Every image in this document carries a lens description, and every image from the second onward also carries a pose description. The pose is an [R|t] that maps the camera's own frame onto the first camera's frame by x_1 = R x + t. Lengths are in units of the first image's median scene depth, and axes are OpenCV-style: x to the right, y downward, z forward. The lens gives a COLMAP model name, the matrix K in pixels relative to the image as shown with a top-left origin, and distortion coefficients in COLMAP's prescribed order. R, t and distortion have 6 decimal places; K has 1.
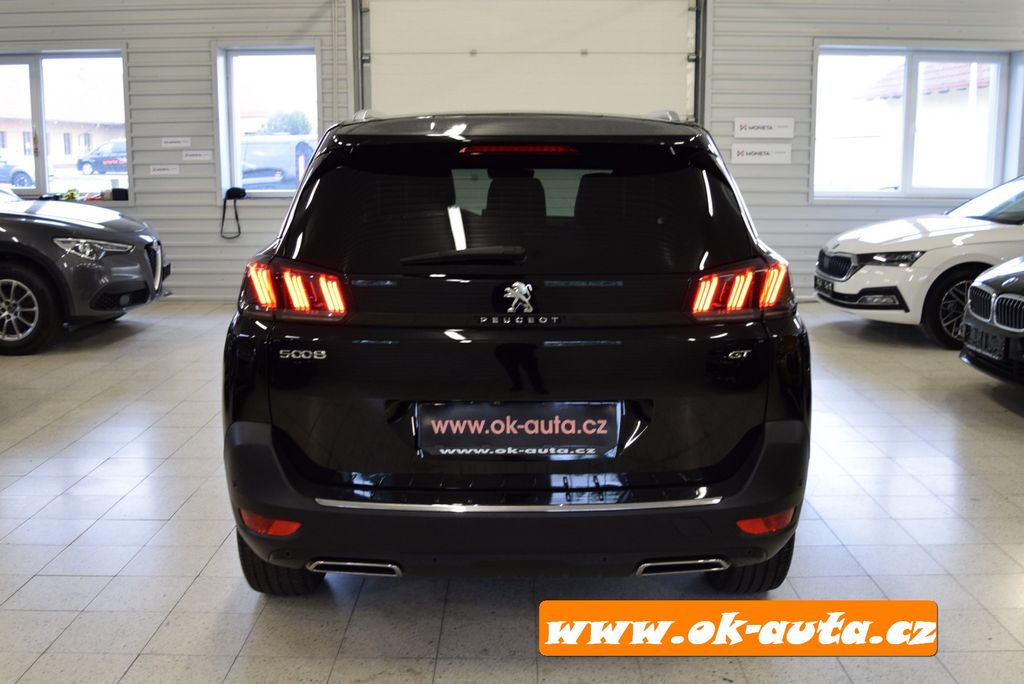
lens RADIAL K [[1051.1, 0, 512.0], [0, 1051.1, 342.0], [0, 0, 1]] dist [-0.092214, 0.005721]
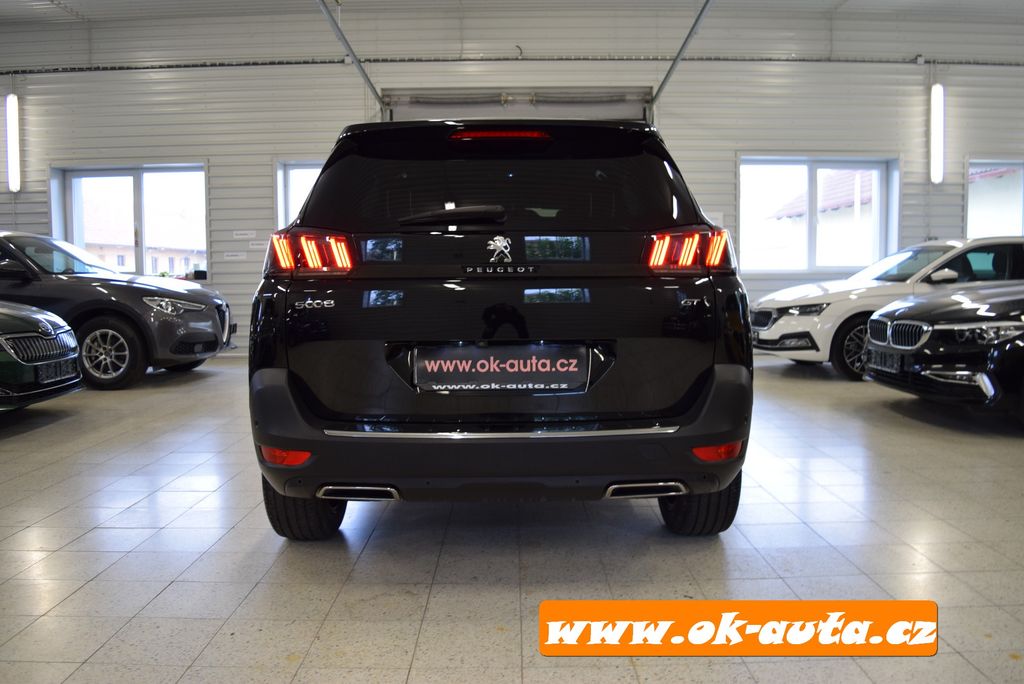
lens RADIAL K [[801.1, 0, 513.6], [0, 801.1, 340.5], [0, 0, 1]] dist [-0.095979, 0.020549]
pose [[0.999958, -0.007630, 0.005098, 0.013540], [0.008091, 0.995187, -0.097661, 0.117497], [-0.004328, 0.097698, 0.995207, 0.103395]]
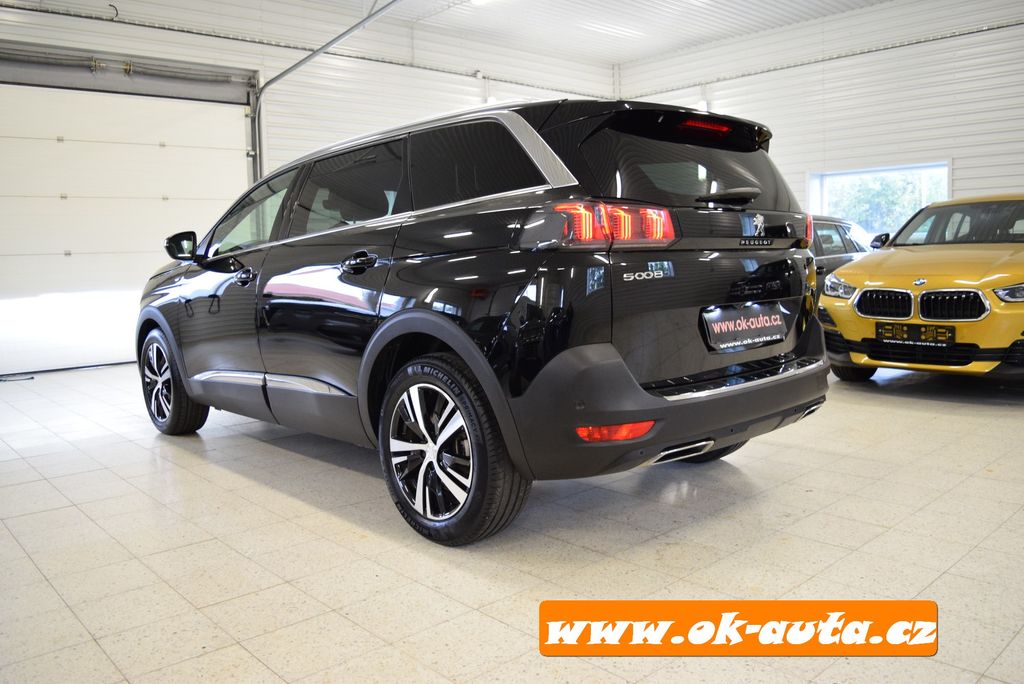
lens RADIAL K [[801.1, 0, 513.6], [0, 801.1, 340.5], [0, 0, 1]] dist [-0.095979, 0.020549]
pose [[0.736653, -0.086622, 0.670700, -0.770052], [0.146071, 0.988732, -0.032738, 0.077296], [-0.660307, 0.122086, 0.741006, 0.370381]]
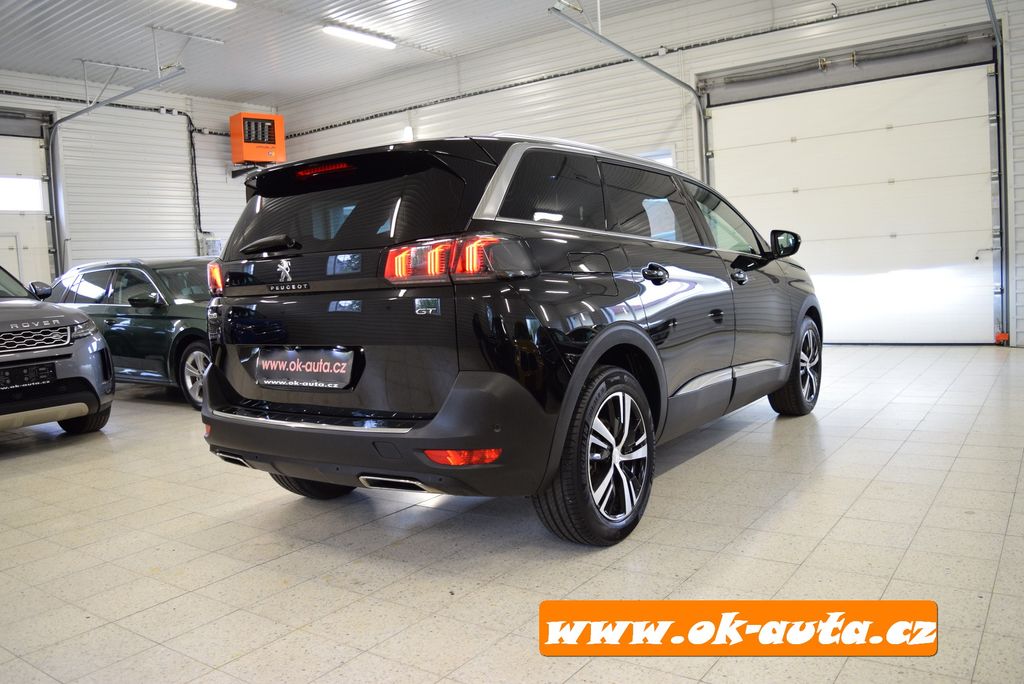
lens RADIAL K [[801.1, 0, 513.6], [0, 801.1, 340.5], [0, 0, 1]] dist [-0.095979, 0.020549]
pose [[0.815839, 0.002406, -0.578274, 0.709858], [-0.045494, 0.997159, -0.060034, 0.081957], [0.576486, 0.075286, 0.813631, 0.256990]]
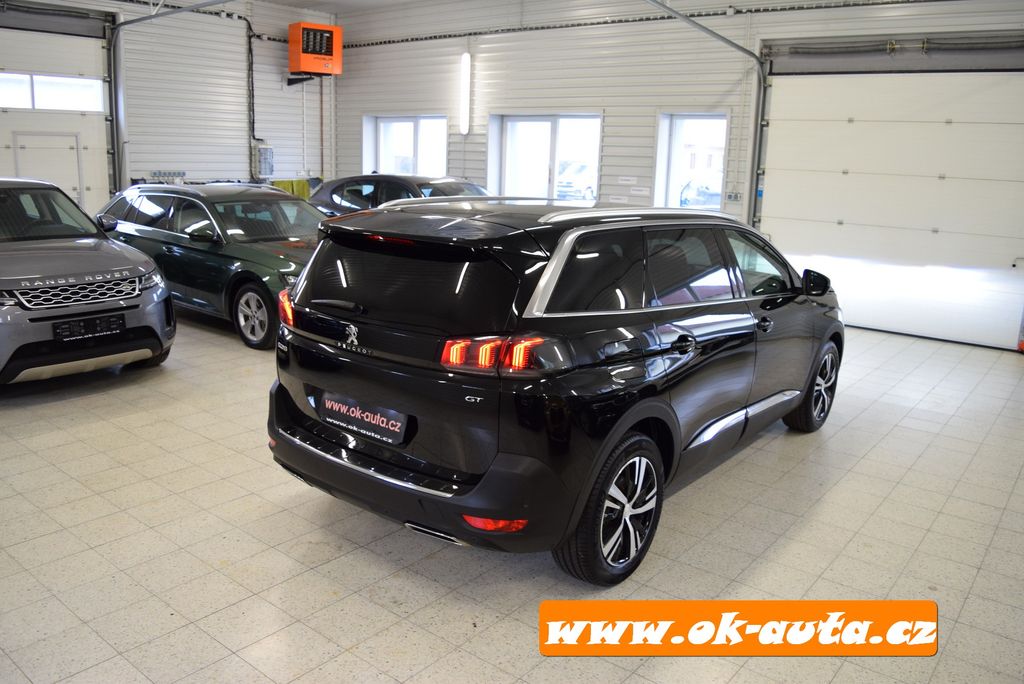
lens RADIAL K [[801.1, 0, 513.6], [0, 801.1, 340.5], [0, 0, 1]] dist [-0.095979, 0.020549]
pose [[0.783787, 0.162652, -0.599351, 0.750338], [-0.142823, 0.986434, 0.080926, -0.135021], [0.604383, 0.022172, 0.796385, 0.150821]]
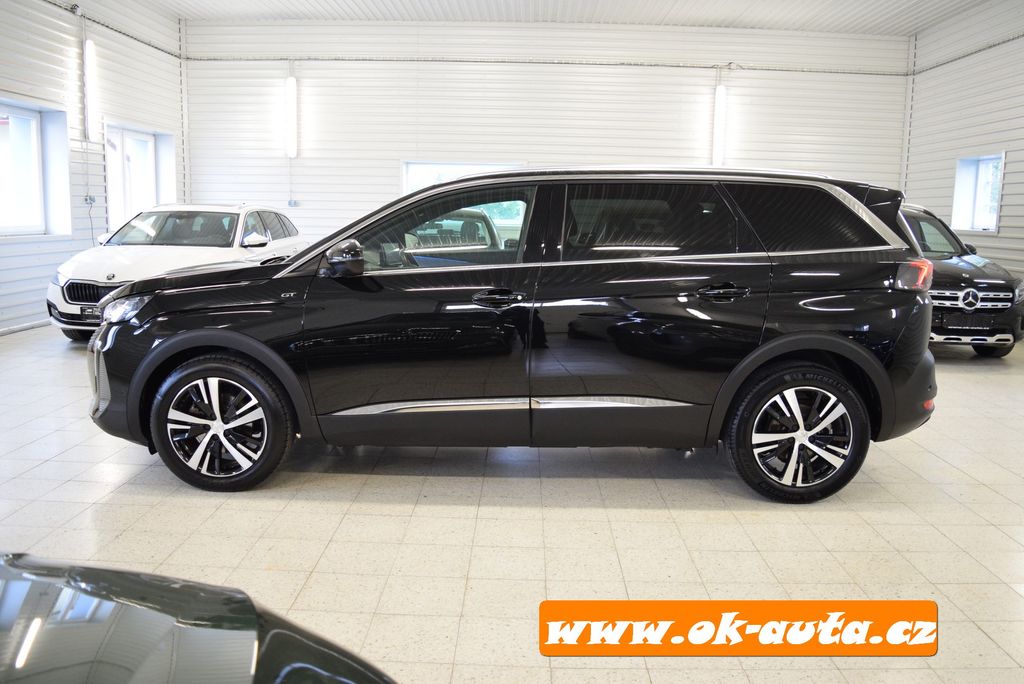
lens RADIAL K [[801.1, 0, 513.6], [0, 801.1, 340.5], [0, 0, 1]] dist [-0.095979, 0.020549]
pose [[0.013151, -0.154925, 0.987839, -1.387104], [0.156029, 0.976140, 0.151013, -0.222419], [-0.987665, 0.152146, 0.037010, 1.445717]]
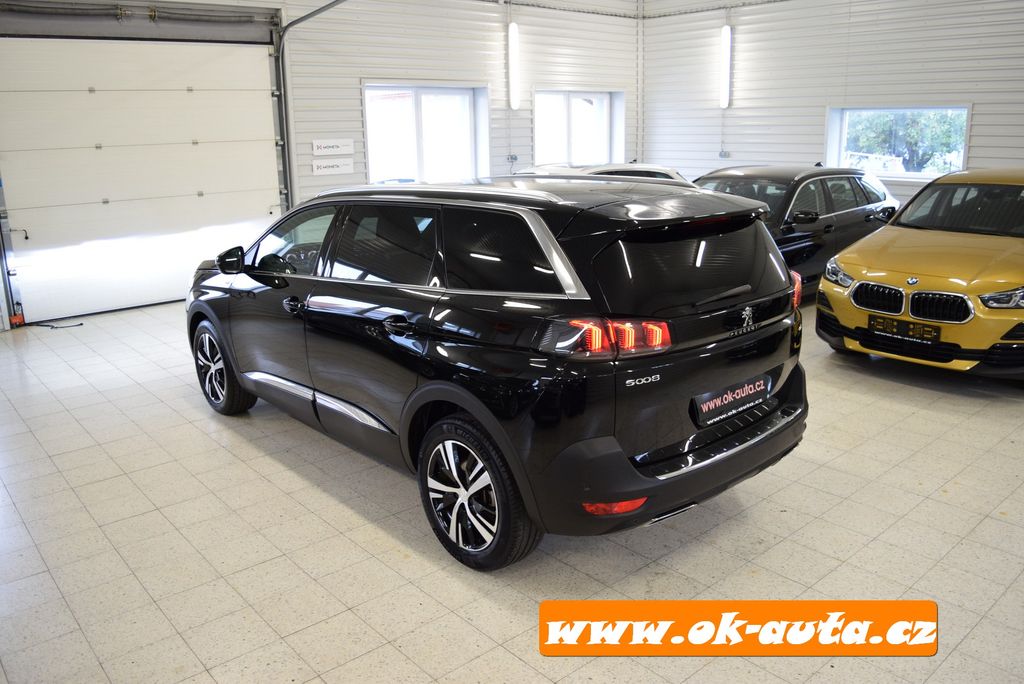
lens RADIAL K [[801.1, 0, 513.6], [0, 801.1, 340.5], [0, 0, 1]] dist [-0.095979, 0.020549]
pose [[0.752203, -0.179040, 0.634141, -0.840123], [0.134662, 0.983836, 0.118039, -0.160014], [-0.645024, -0.003395, 0.764155, 0.247875]]
